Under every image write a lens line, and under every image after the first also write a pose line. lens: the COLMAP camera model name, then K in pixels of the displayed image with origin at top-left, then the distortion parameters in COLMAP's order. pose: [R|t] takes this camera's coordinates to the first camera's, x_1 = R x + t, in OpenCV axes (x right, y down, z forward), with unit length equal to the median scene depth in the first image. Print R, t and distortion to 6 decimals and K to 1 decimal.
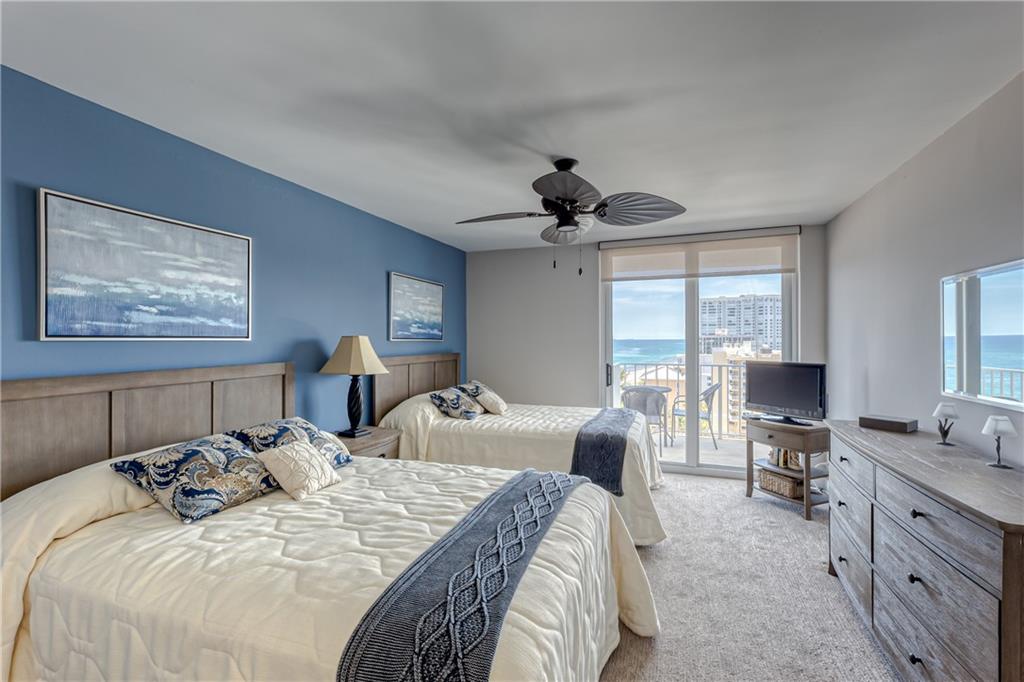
lens RADIAL K [[443.3, 0, 517.6], [0, 443.3, 340.9], [0, 0, 1]] dist [0.009813, -0.001974]
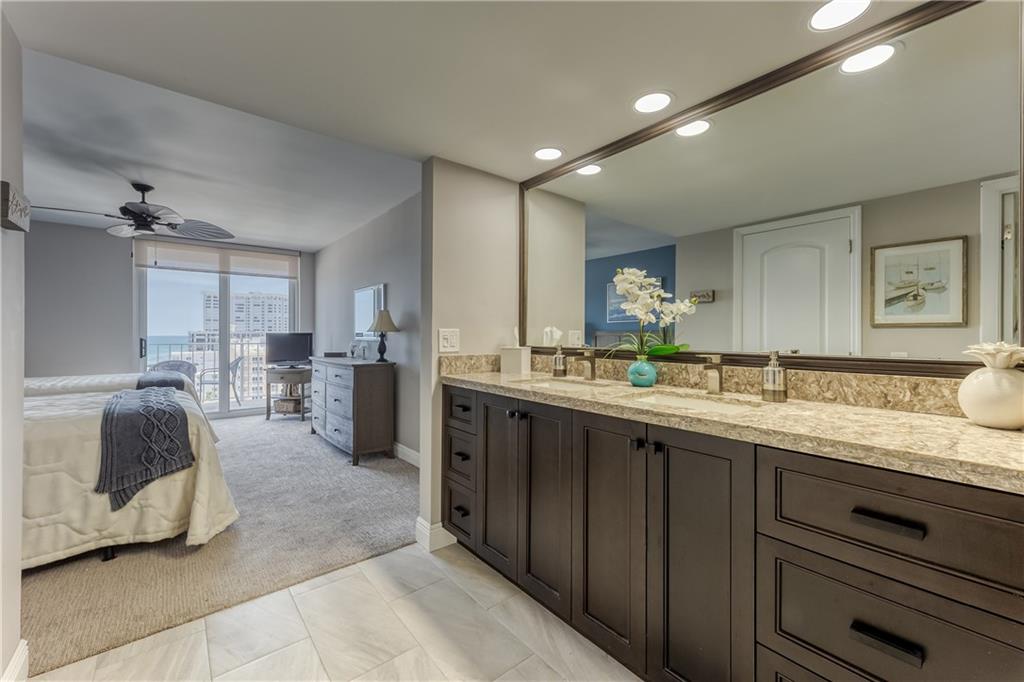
lens RADIAL K [[415.4, 0, 515.2], [0, 415.4, 332.8], [0, 0, 1]] dist [0.007380, -0.000772]
pose [[0.511663, 0.007816, 0.859151, -0.453303], [0.002019, 0.999945, -0.010300, 0.094571], [-0.859184, 0.007005, 0.511619, -0.764841]]
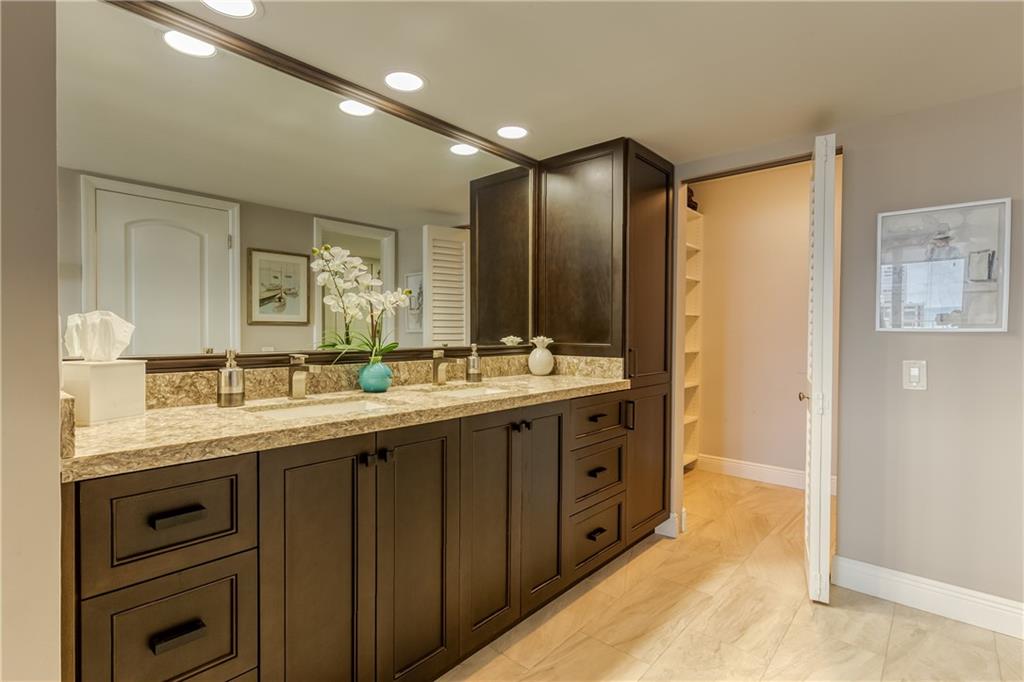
lens RADIAL K [[492.6, 0, 511.9], [0, 492.6, 338.7], [0, 0, 1]] dist [0.003629, -0.001088]
pose [[-0.934870, -0.004304, 0.354964, -0.182334], [0.001468, 0.999871, 0.015990, 0.089371], [-0.354988, 0.015470, -0.934743, 0.013210]]
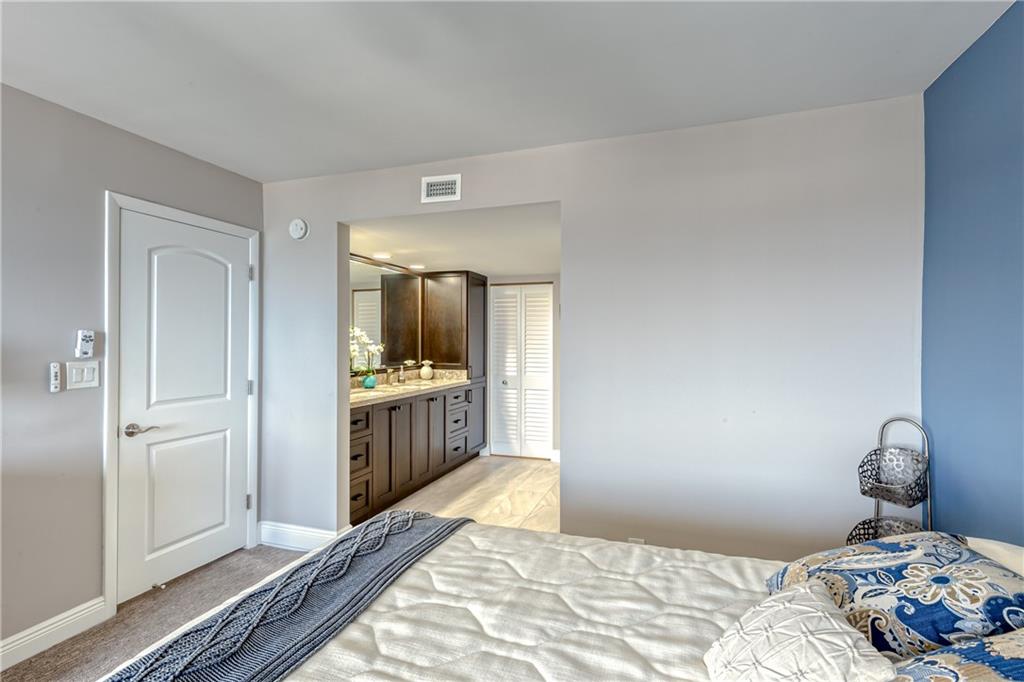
lens RADIAL K [[492.6, 0, 505.5], [0, 492.6, 331.4], [0, 0, 1]] dist [0.003629, -0.001088]
pose [[-0.999950, 0.003264, -0.009491, -0.189409], [0.003362, 0.999941, -0.010282, 0.002636], [0.009457, -0.010314, -0.999902, 1.105117]]
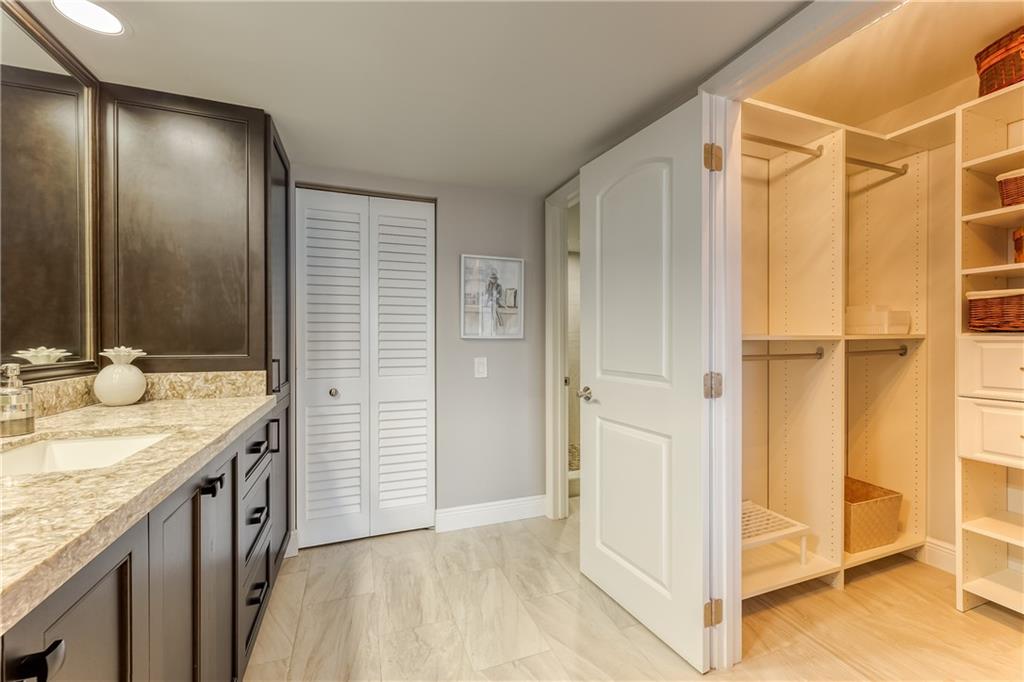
lens RADIAL K [[415.4, 0, 510.6], [0, 415.4, 338.9], [0, 0, 1]] dist [0.007380, -0.000772]
pose [[-0.754917, 0.004561, -0.655804, 0.092853], [-0.000206, 0.999974, 0.007192, 0.085687], [0.655820, 0.005564, -0.754897, -0.169187]]
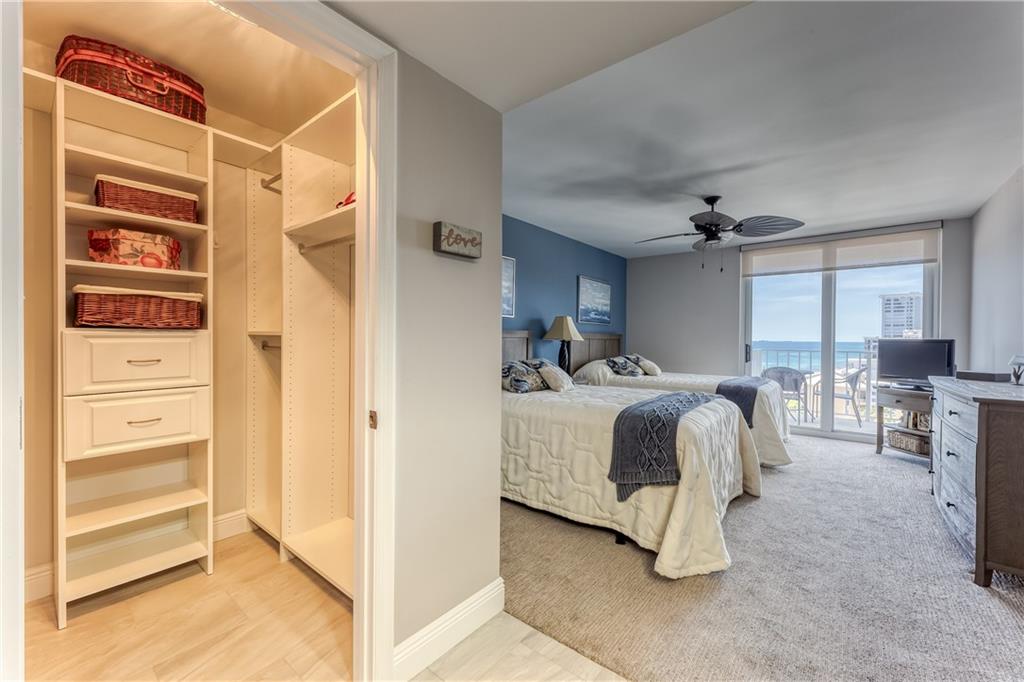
lens RADIAL K [[415.4, 0, 509.0], [0, 415.4, 340.0], [0, 0, 1]] dist [0.007380, -0.000772]
pose [[0.943426, 0.014089, -0.331285, -0.070605], [-0.014002, 0.999898, 0.002651, 0.088872], [0.331288, 0.002137, 0.943527, -0.583401]]
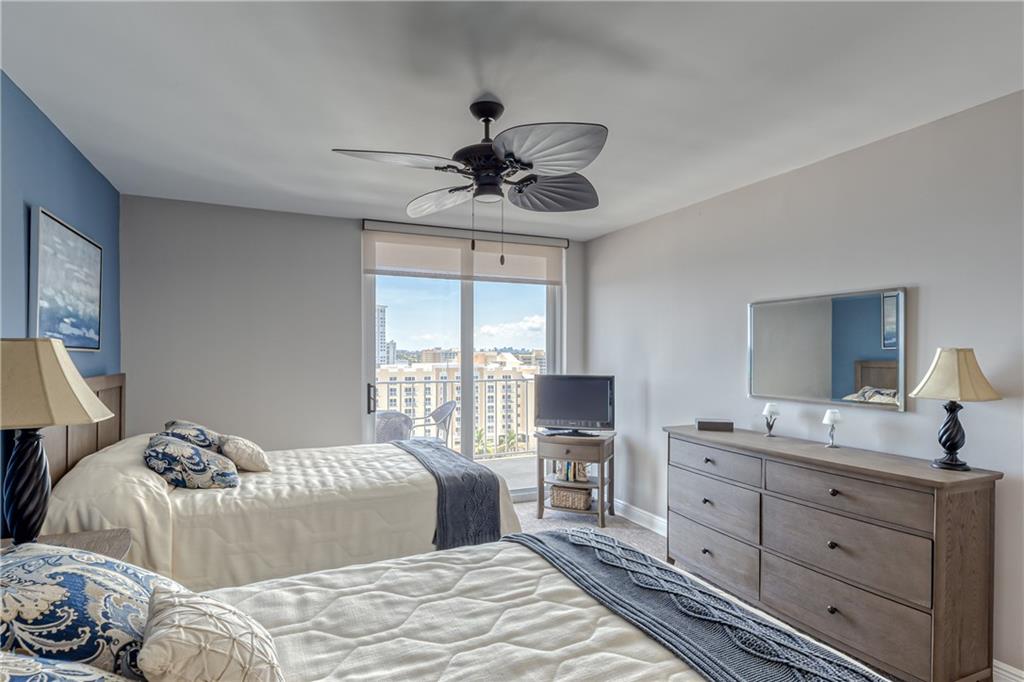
lens RADIAL K [[527.8, 0, 512.6], [0, 527.8, 356.6], [0, 0, 1]] dist [0.010332, -0.002571]
pose [[0.714240, 0.003459, 0.699892, -0.487814], [-0.003756, 0.999992, -0.001109, 0.008537], [-0.699891, -0.001837, 0.714247, 0.356809]]
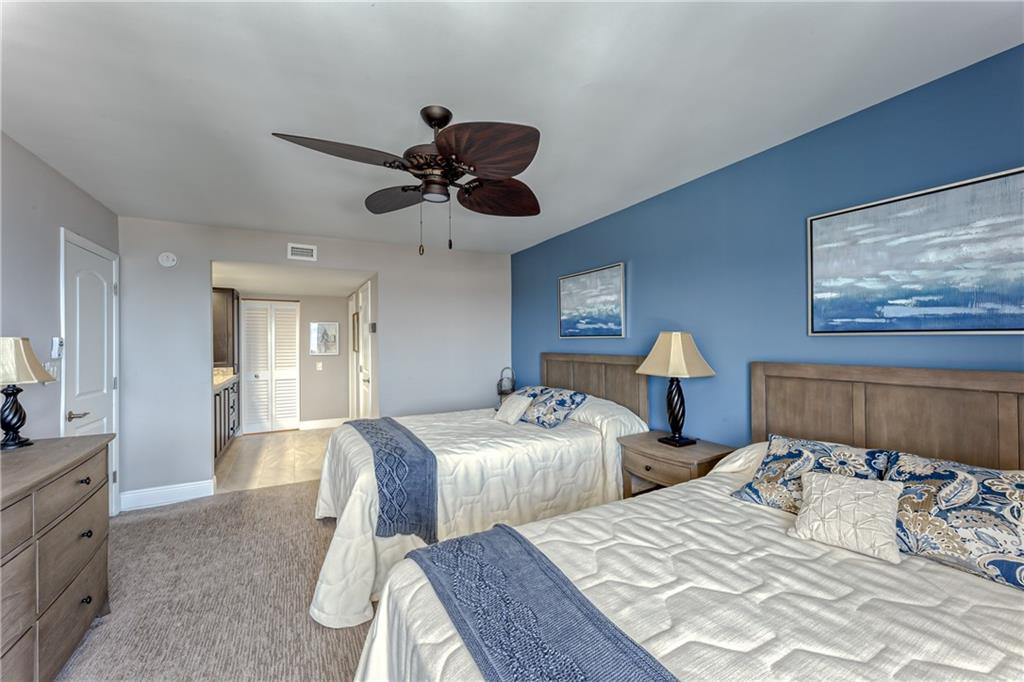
lens RADIAL K [[415.4, 0, 518.2], [0, 415.4, 340.1], [0, 0, 1]] dist [0.007380, -0.000772]
pose [[-0.667450, 0.007779, -0.744614, 0.581479], [0.007483, 0.999965, 0.003740, -0.000123], [0.744617, -0.003076, -0.667484, 1.655122]]
